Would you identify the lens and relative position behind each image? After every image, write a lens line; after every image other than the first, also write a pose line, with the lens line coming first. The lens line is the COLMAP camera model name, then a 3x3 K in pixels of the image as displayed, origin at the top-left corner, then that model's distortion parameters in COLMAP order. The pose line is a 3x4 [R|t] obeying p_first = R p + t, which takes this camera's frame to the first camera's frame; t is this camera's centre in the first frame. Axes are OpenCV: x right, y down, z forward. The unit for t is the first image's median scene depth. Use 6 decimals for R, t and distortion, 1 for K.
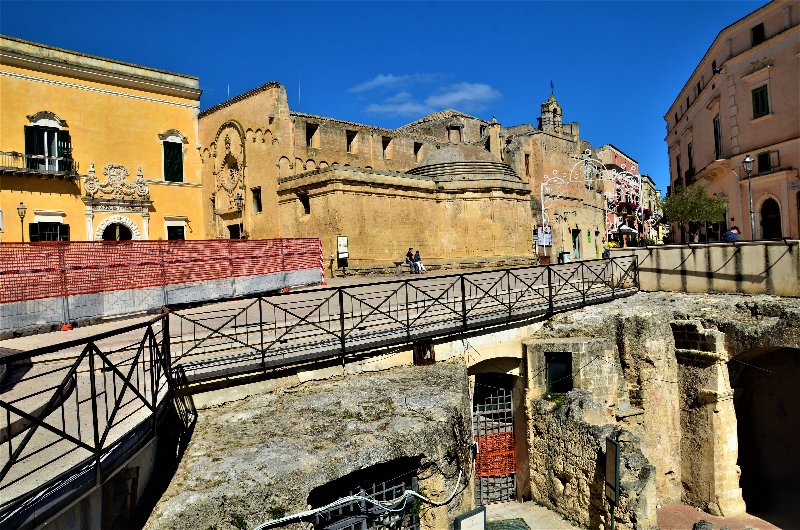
lens RADIAL K [[633.2, 0, 396.7], [0, 633.2, 278.8], [0, 0, 1]] dist [-0.162768, 0.138238]
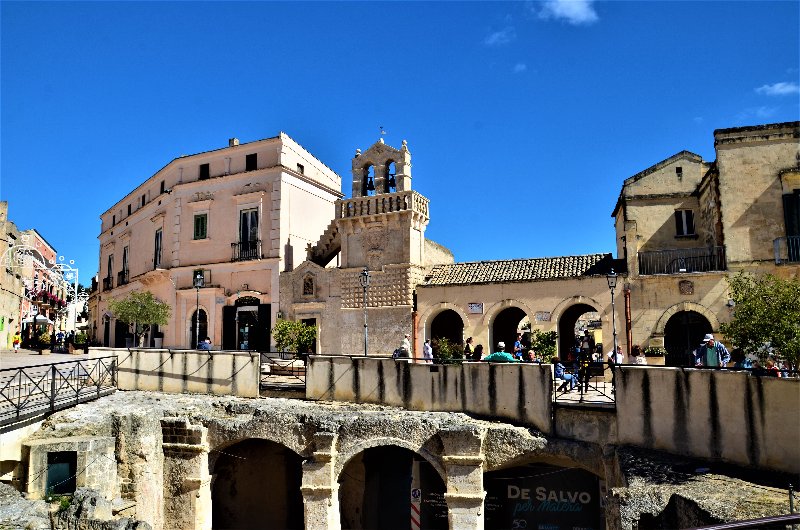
lens RADIAL K [[633.2, 0, 396.7], [0, 633.2, 278.8], [0, 0, 1]] dist [-0.162768, 0.138238]
pose [[0.587747, 0.141821, 0.796517, -0.232989], [-0.023333, 0.987078, -0.158533, -0.014793], [-0.808708, 0.074592, 0.583462, -0.024149]]
